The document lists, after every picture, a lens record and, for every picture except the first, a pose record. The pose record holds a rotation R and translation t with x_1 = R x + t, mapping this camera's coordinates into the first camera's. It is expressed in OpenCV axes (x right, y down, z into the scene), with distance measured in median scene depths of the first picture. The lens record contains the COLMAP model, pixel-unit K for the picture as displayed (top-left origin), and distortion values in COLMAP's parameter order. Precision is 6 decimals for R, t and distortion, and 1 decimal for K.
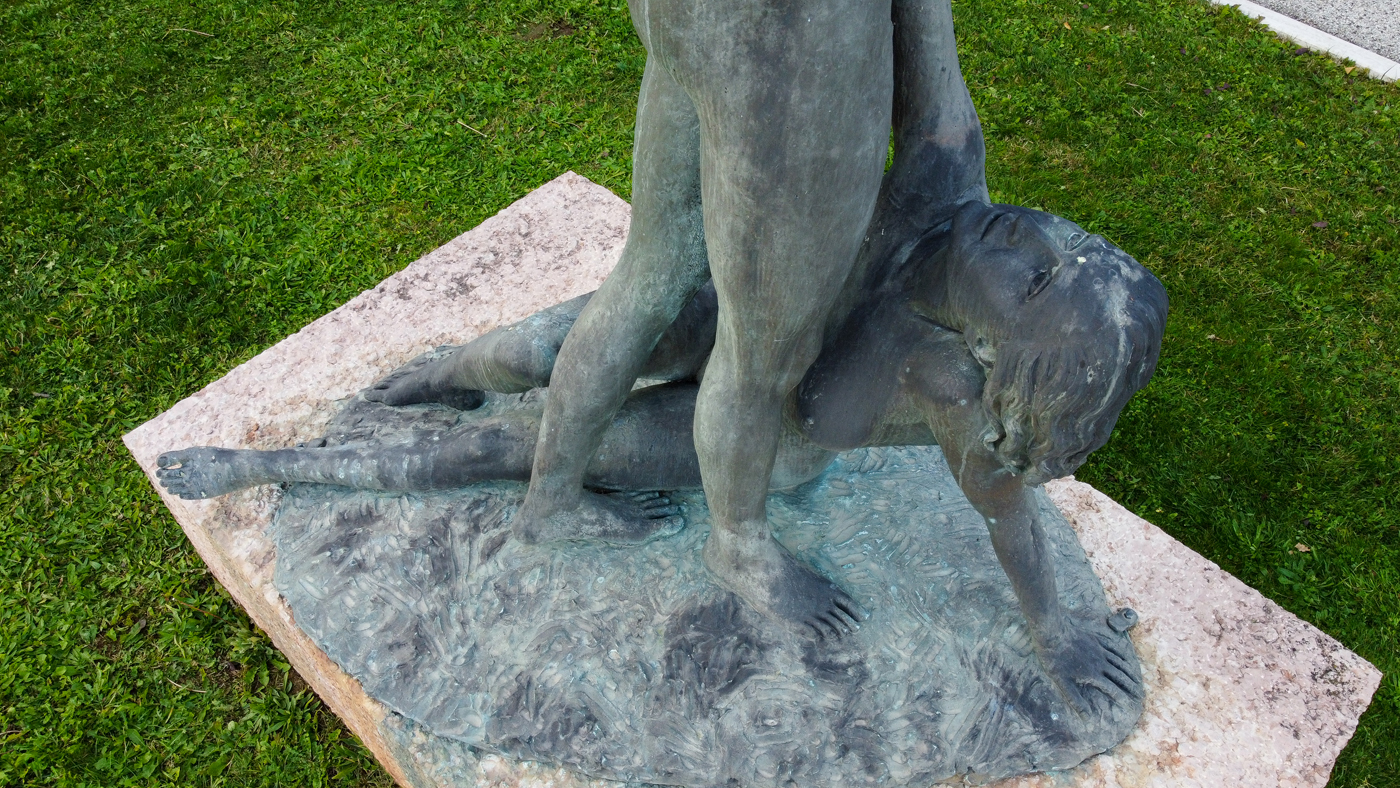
lens RADIAL K [[1068.9, 0, 707.9], [0, 1068.9, 396.1], [0, 0, 1]] dist [-0.008472, 0.011523]
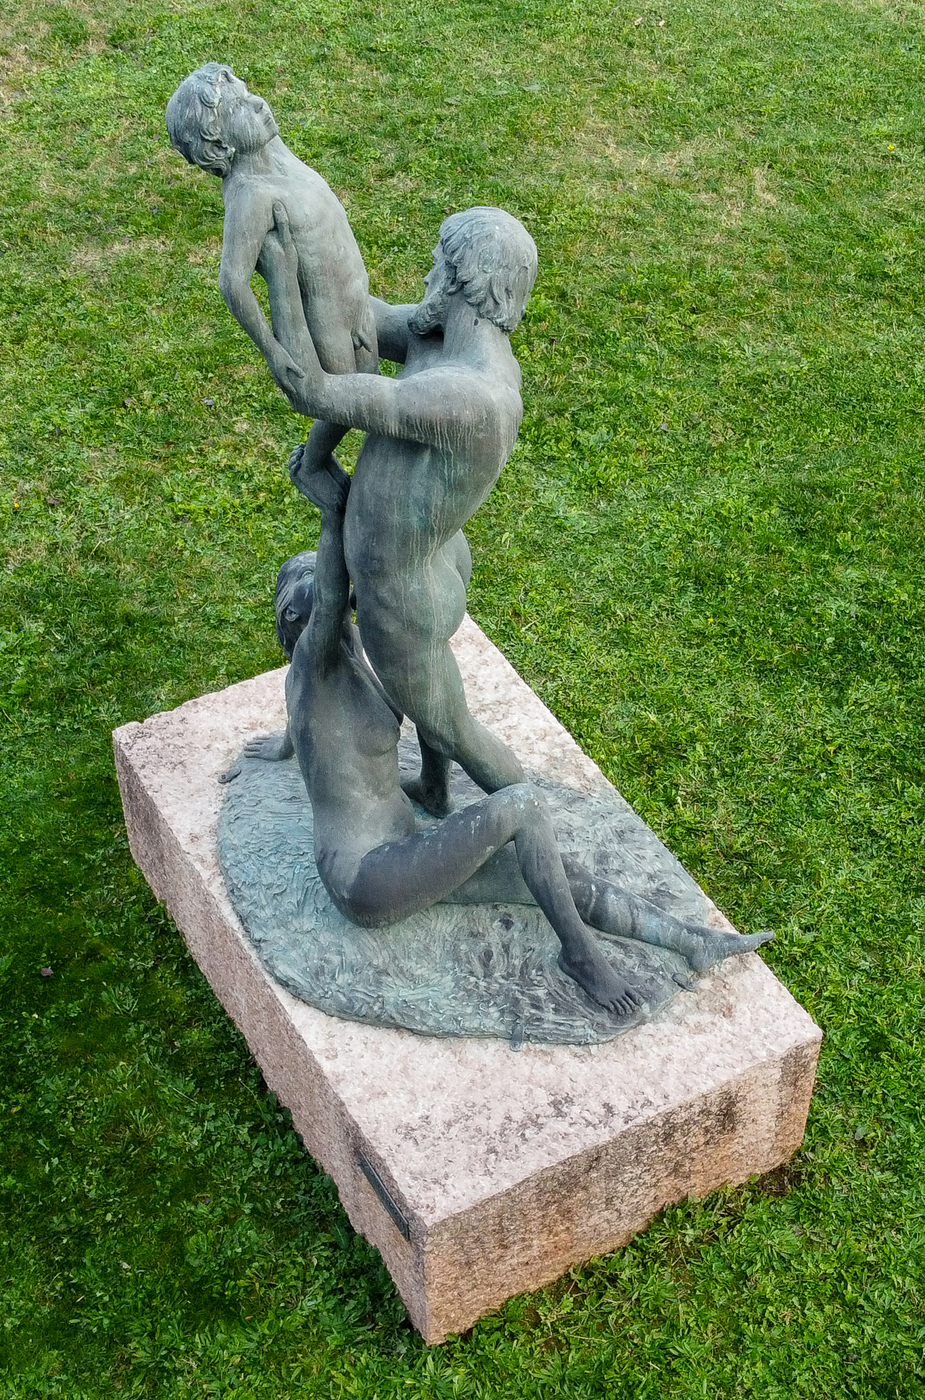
lens RADIAL K [[1983.6, 0, 465.2], [0, 1983.6, 701.2], [0, 0, 1]] dist [0.031479, 0.000000]
pose [[-0.950283, -0.220950, 0.219414, -0.400536], [0.227838, -0.013062, 0.973612, -1.734550], [-0.212254, 0.975198, 0.062753, 0.367414]]
